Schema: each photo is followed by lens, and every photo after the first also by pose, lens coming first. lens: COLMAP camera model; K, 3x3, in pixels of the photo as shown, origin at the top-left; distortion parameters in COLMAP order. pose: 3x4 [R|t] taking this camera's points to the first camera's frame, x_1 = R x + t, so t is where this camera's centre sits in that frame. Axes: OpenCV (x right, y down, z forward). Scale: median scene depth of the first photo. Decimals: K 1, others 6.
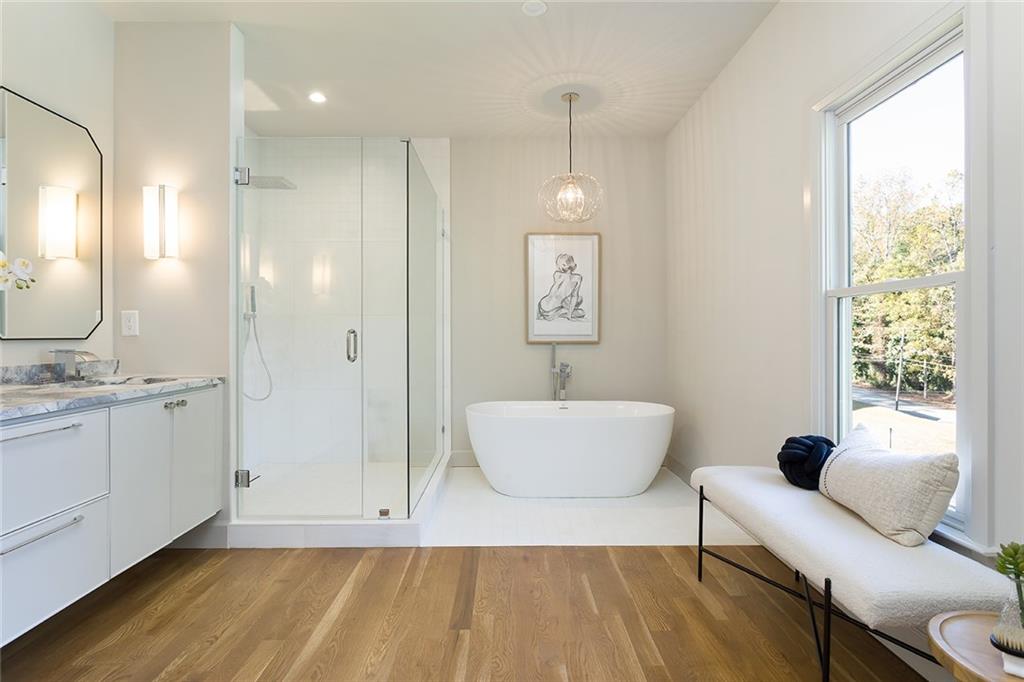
lens RADIAL K [[531.2, 0, 510.0], [0, 531.2, 338.0], [0, 0, 1]] dist [-0.003582, -0.000667]
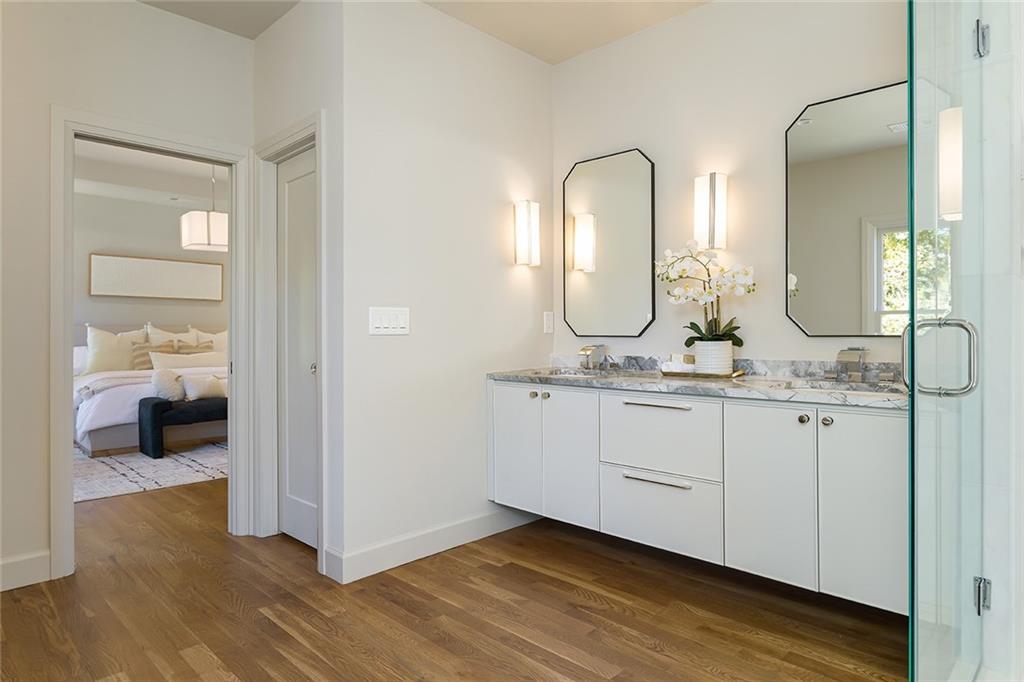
lens RADIAL K [[617.6, 0, 509.5], [0, 617.6, 332.7], [0, 0, 1]] dist [0.004603, 0.000320]
pose [[-0.711241, 0.009835, -0.702879, 0.382236], [0.001951, 0.999926, 0.012017, -0.020436], [0.702945, 0.007176, -0.711208, 1.478015]]
